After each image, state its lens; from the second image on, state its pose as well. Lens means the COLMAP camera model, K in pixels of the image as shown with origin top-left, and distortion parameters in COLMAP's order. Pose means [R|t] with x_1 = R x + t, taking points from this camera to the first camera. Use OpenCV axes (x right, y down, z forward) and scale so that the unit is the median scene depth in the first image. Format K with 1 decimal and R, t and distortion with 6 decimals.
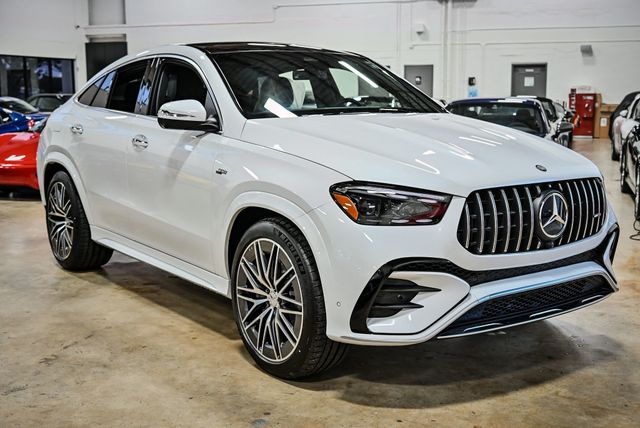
lens RADIAL K [[788.8, 0, 320.0], [0, 788.8, 214.0], [0, 0, 1]] dist [-0.001581, 0.007701]
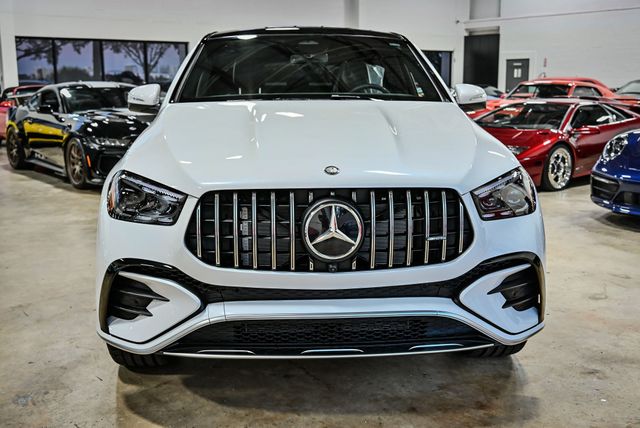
lens RADIAL K [[711.2, 0, 320.0], [0, 711.2, 214.0], [0, 0, 1]] dist [0.002633, -0.001261]
pose [[0.836565, 0.095789, -0.539429, 0.627929], [-0.079154, 0.995399, 0.054003, -0.049466], [0.542119, -0.002479, 0.840298, 0.372275]]
